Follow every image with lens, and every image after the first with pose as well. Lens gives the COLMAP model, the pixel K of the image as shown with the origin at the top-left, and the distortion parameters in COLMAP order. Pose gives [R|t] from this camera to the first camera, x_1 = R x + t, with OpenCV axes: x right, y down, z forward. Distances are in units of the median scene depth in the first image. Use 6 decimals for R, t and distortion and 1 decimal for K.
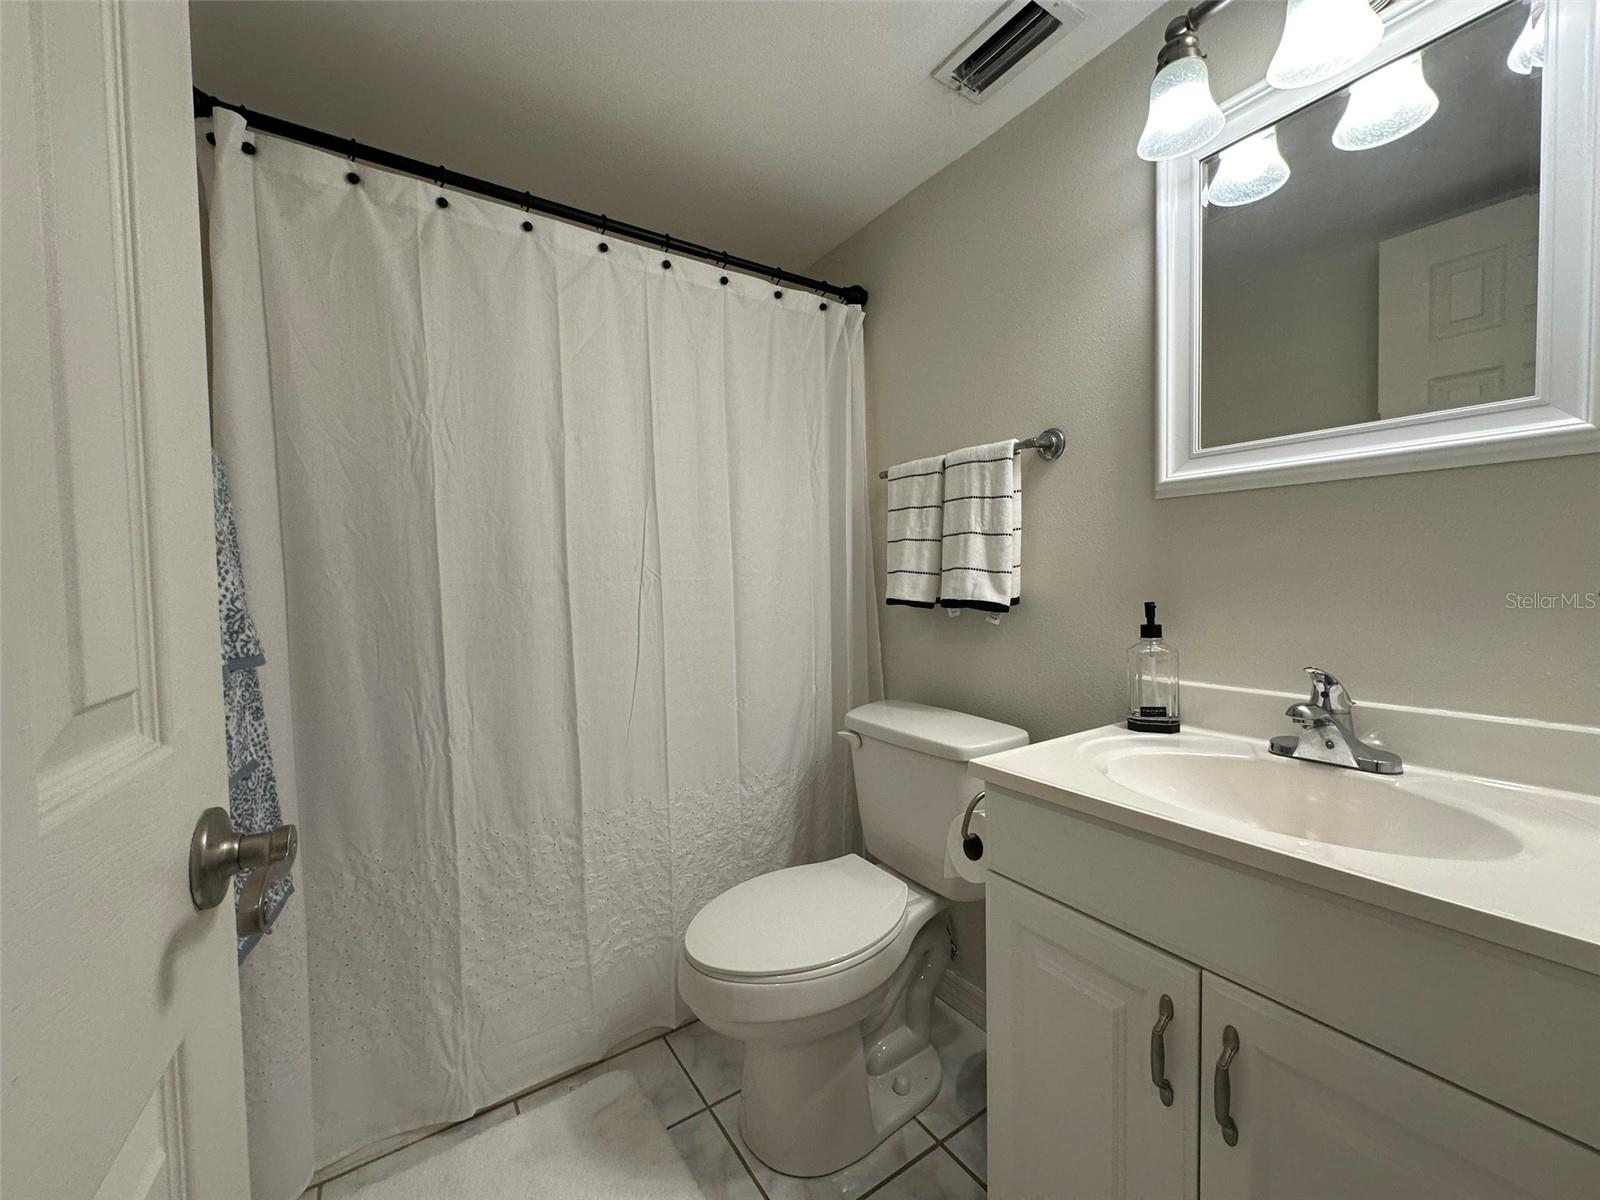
lens RADIAL K [[647.8, 0, 798.6], [0, 647.8, 593.7], [0, 0, 1]] dist [-0.001118, -0.000093]
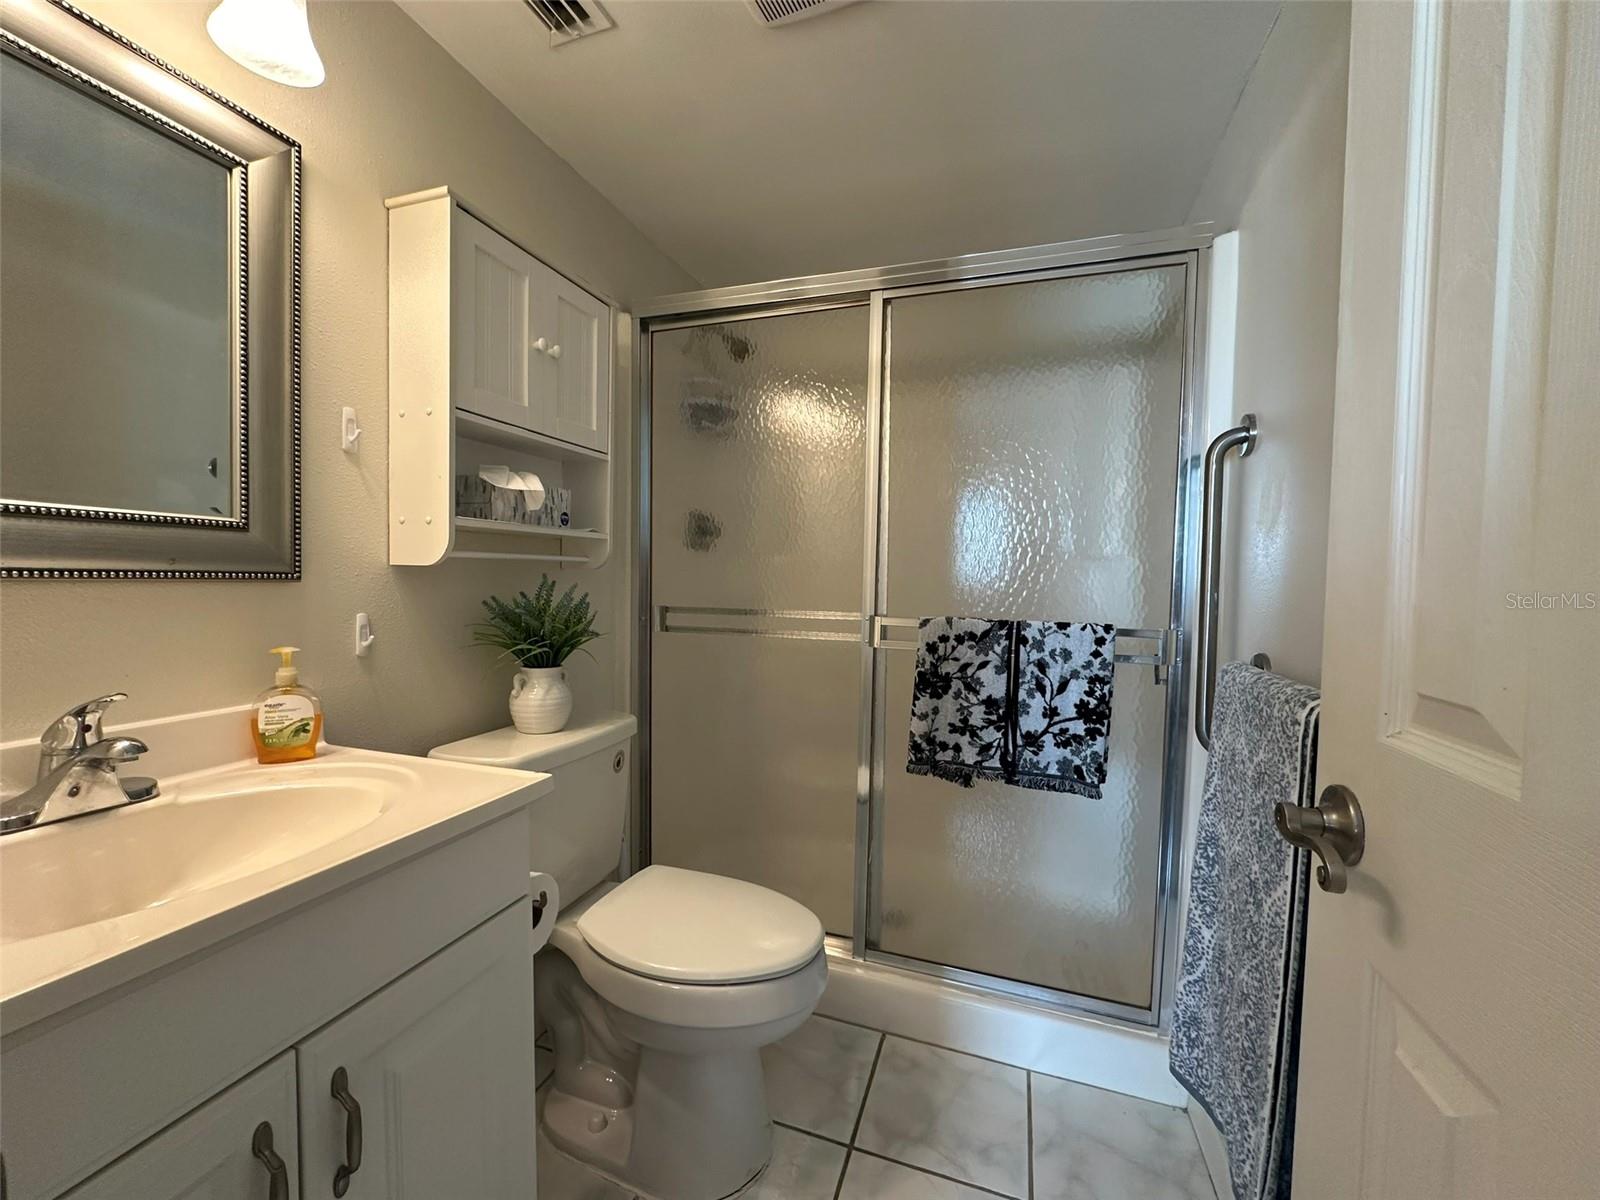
lens RADIAL K [[647.8, 0, 798.6], [0, 647.8, 593.7], [0, 0, 1]] dist [-0.001118, -0.000093]
pose [[-0.598480, -0.015416, 0.800990, -0.368448], [0.010810, 0.999568, 0.027314, -0.024208], [-0.801065, 0.025006, -0.598055, 0.808501]]
